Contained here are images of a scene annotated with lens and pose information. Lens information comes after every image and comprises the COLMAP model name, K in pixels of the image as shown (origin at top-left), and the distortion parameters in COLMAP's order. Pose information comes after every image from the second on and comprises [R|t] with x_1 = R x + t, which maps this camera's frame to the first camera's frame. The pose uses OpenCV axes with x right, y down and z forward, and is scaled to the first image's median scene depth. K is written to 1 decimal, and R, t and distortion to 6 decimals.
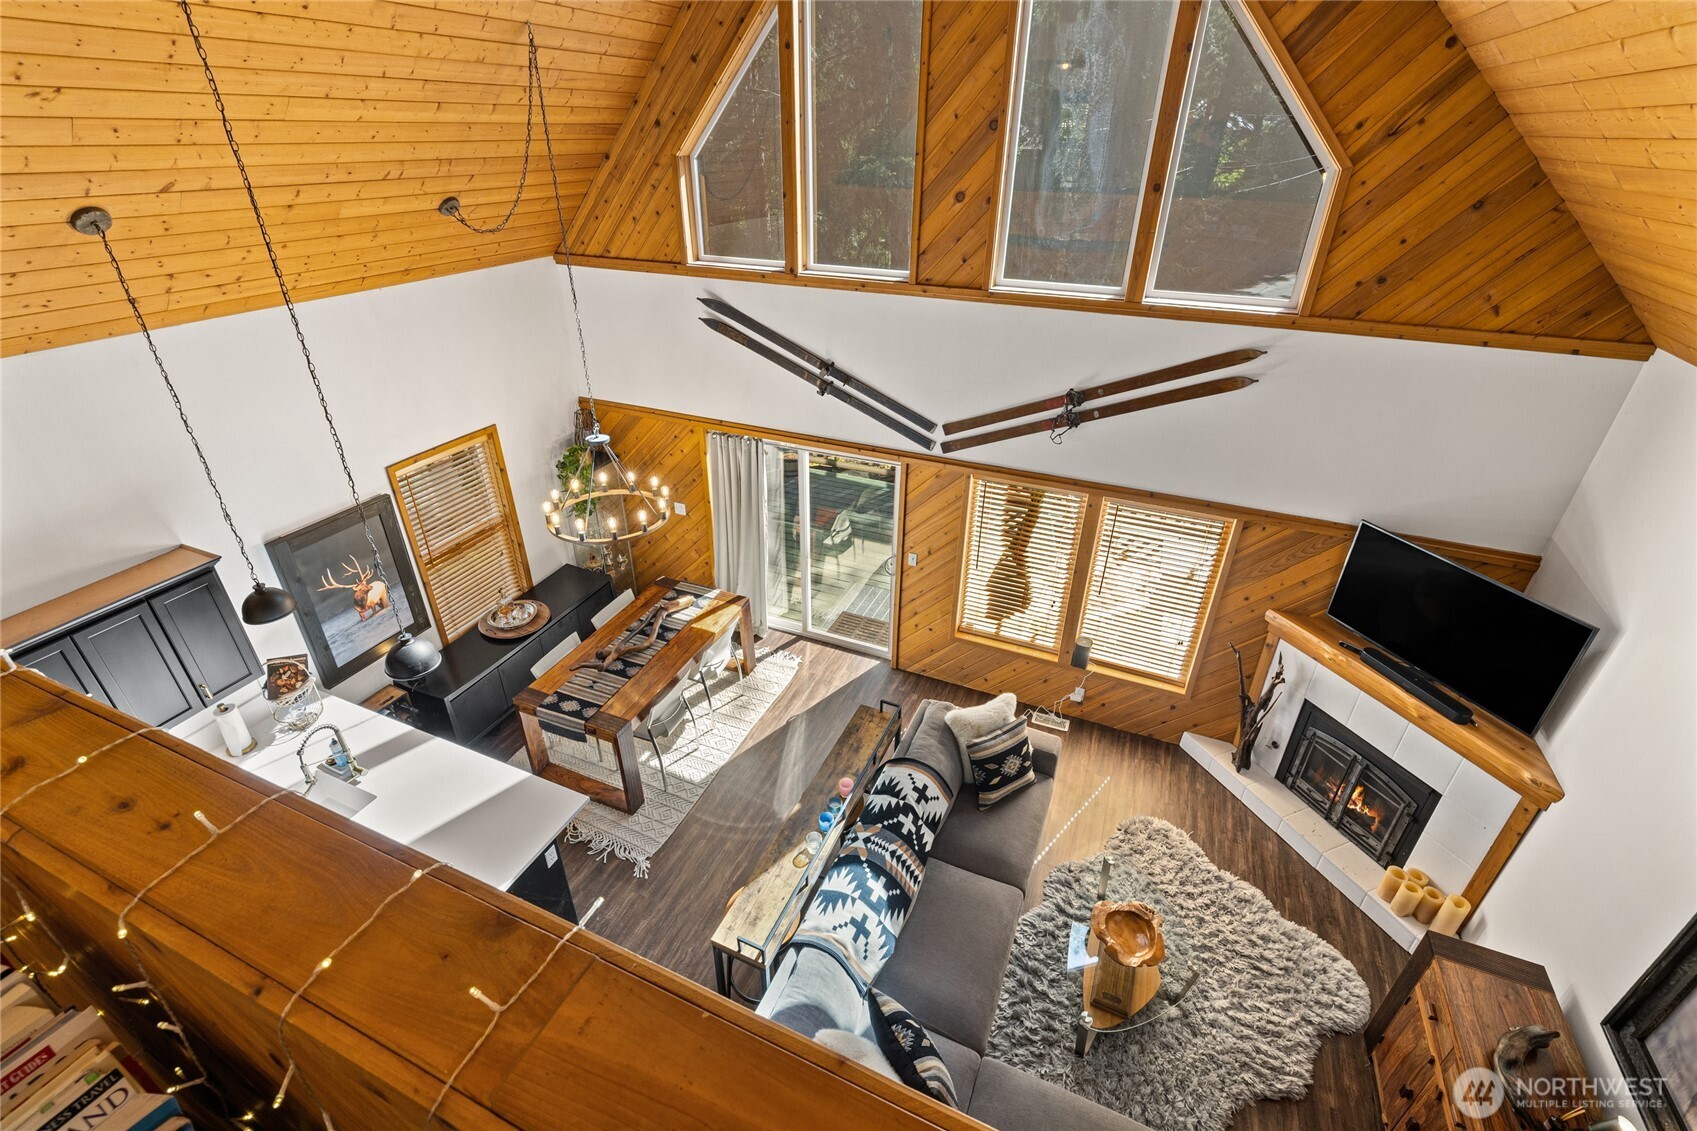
lens RADIAL K [[747.4, 0, 844.6], [0, 747.4, 543.4], [0, 0, 1]] dist [0.004174, 0.000149]
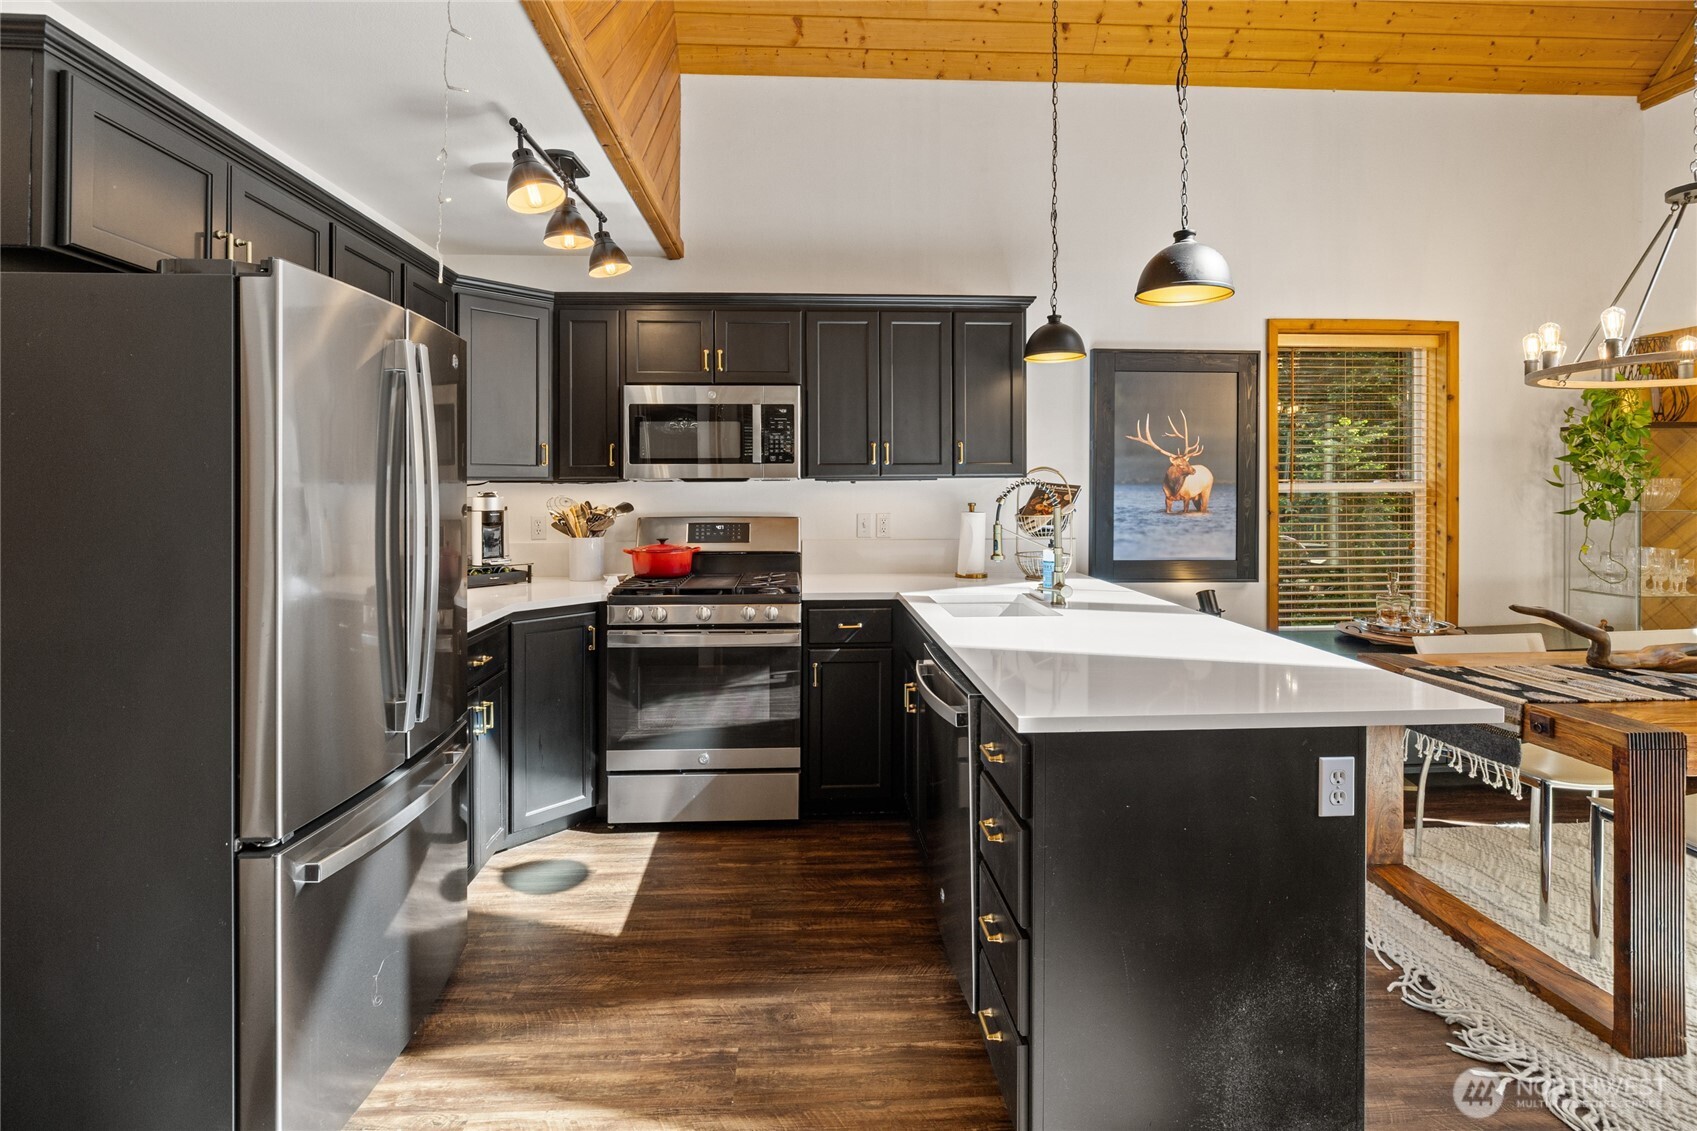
lens RADIAL K [[803.4, 0, 845.6], [0, 803.4, 487.2], [0, 0, 1]] dist [-0.001074, 0.000412]
pose [[0.456767, -0.003471, -0.889579, -0.128354], [-0.431465, 0.873633, -0.224950, 0.390042], [0.777947, 0.486572, 0.397550, 0.486070]]
